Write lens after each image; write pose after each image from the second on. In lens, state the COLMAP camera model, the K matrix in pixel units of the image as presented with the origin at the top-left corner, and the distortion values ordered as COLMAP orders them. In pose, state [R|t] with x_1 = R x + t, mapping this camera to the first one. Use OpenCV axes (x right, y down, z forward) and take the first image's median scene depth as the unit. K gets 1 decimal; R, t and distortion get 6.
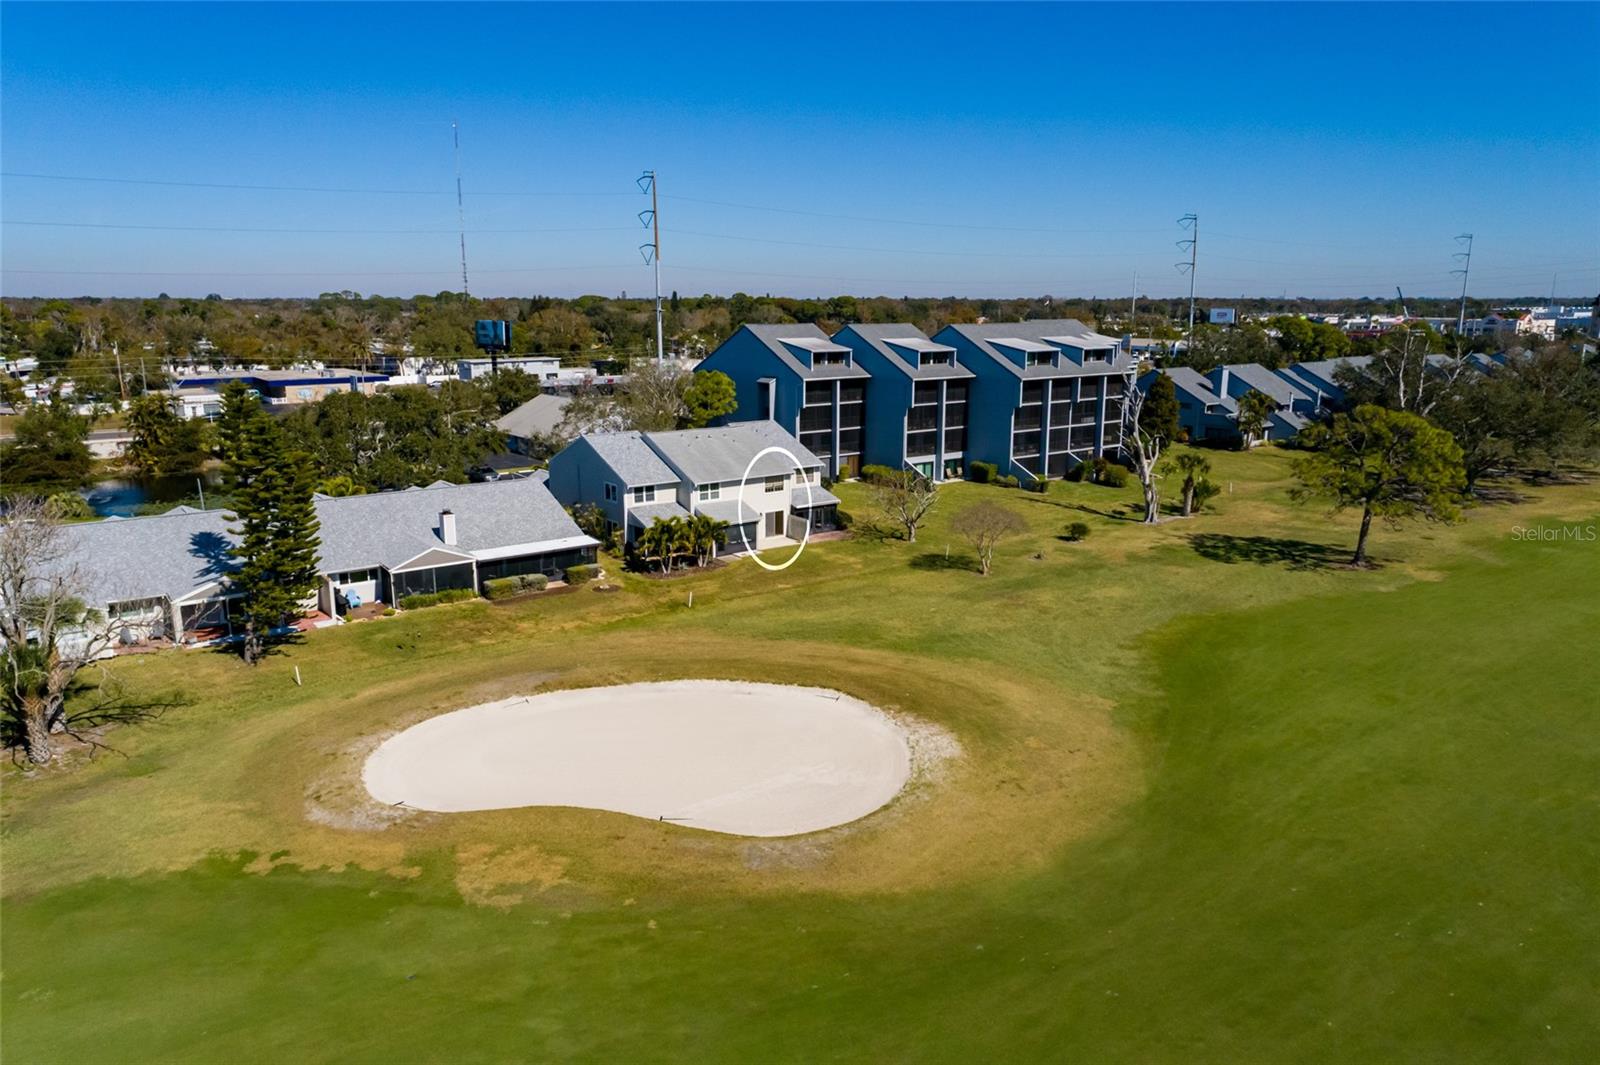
lens RADIAL K [[1091.9, 0, 806.7], [0, 1091.9, 528.0], [0, 0, 1]] dist [-0.007864, 0.018027]
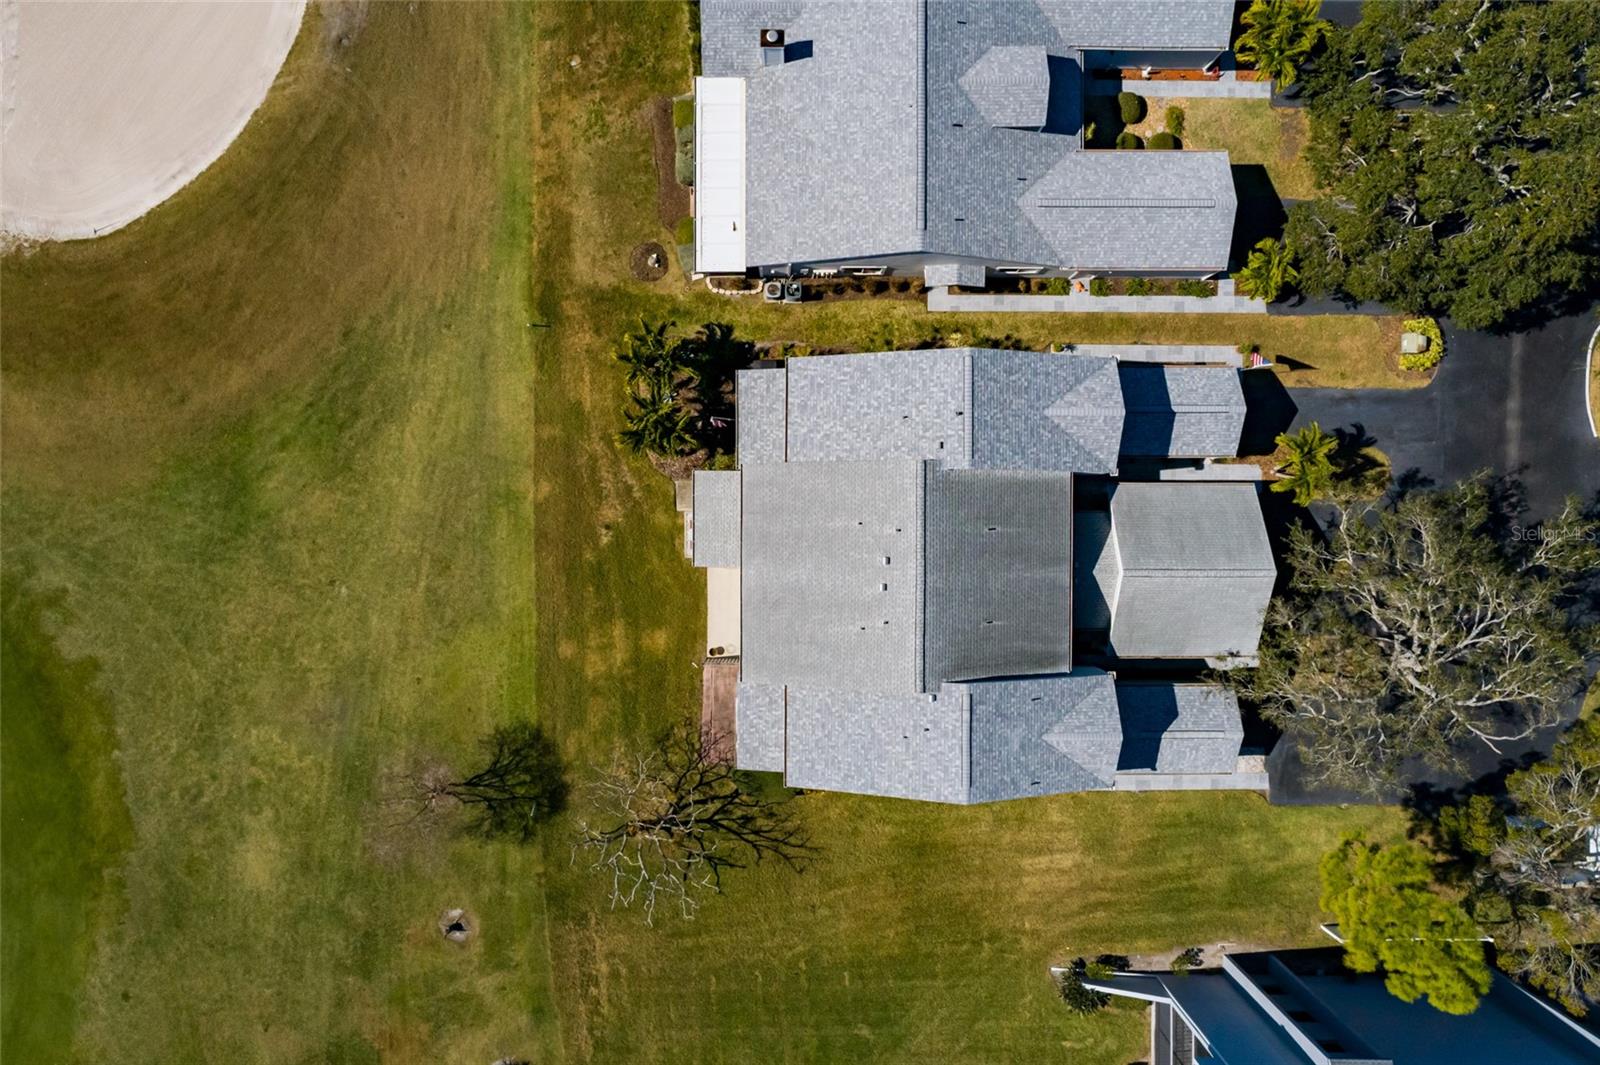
lens RADIAL K [[1091.9, 0, 803.1], [0, 1091.9, 529.0], [0, 0, 1]] dist [-0.007864, 0.018027]
pose [[-0.608740, 0.793370, -0.000369, -0.109417], [-0.173995, -0.133050, 0.975717, -0.708749], [0.774055, 0.594022, 0.219035, 1.066882]]
